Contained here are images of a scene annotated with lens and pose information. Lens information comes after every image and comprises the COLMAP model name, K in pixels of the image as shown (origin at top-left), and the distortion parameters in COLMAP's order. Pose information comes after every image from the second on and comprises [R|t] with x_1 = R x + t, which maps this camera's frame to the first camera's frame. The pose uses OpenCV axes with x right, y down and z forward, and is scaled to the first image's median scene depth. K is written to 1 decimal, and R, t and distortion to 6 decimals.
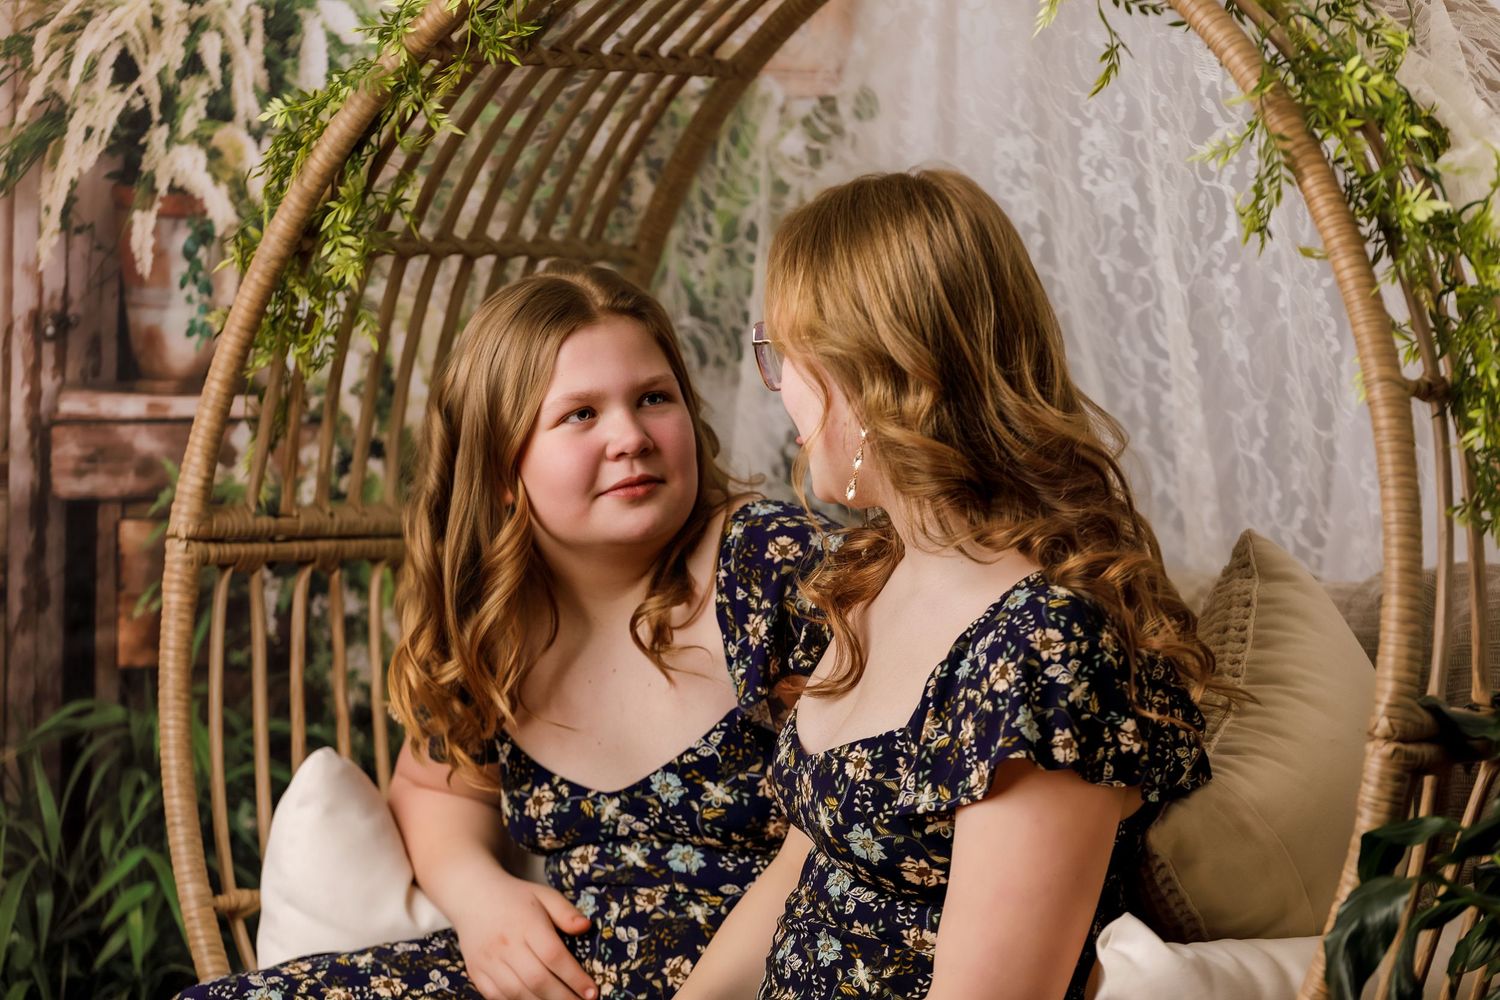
lens RADIAL K [[5630.6, 0, 749.8], [0, 5630.6, 486.6], [0, 0, 1]] dist [-0.061838, 0.000000]
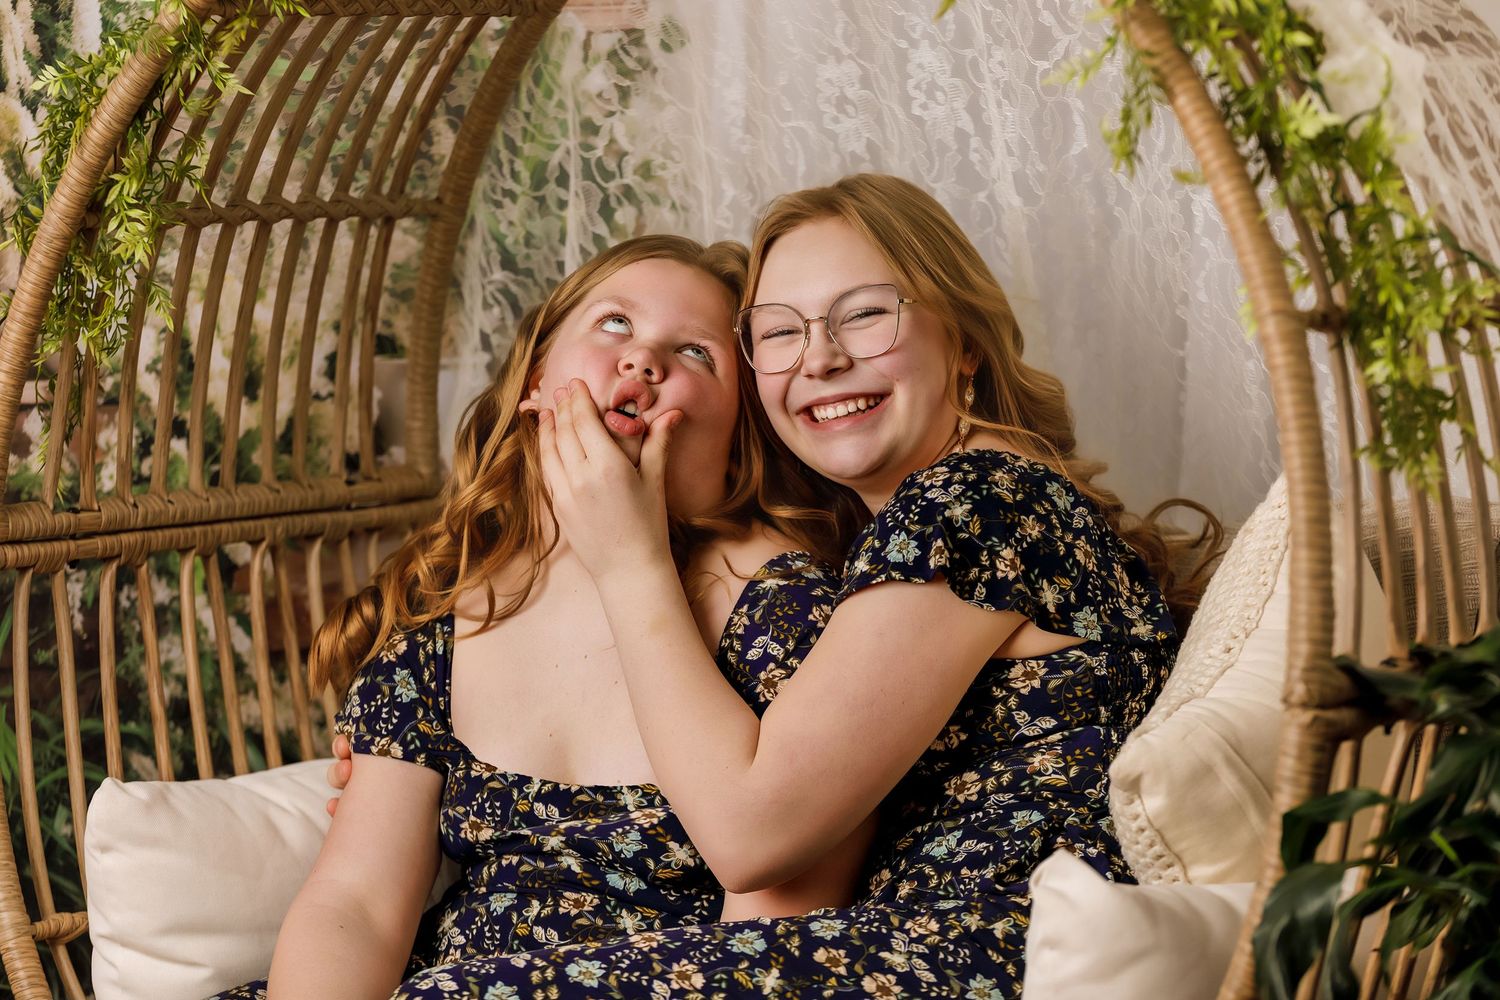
lens RADIAL K [[5254.6, 0, 670.9], [0, 5254.6, 444.1], [0, 0, 1]] dist [0.049522, 0.000000]
pose [[0.997973, -0.057560, 0.027137, -0.008340], [0.057164, 0.998250, 0.015147, -0.013429], [-0.027962, -0.013565, 0.999517, 0.122067]]
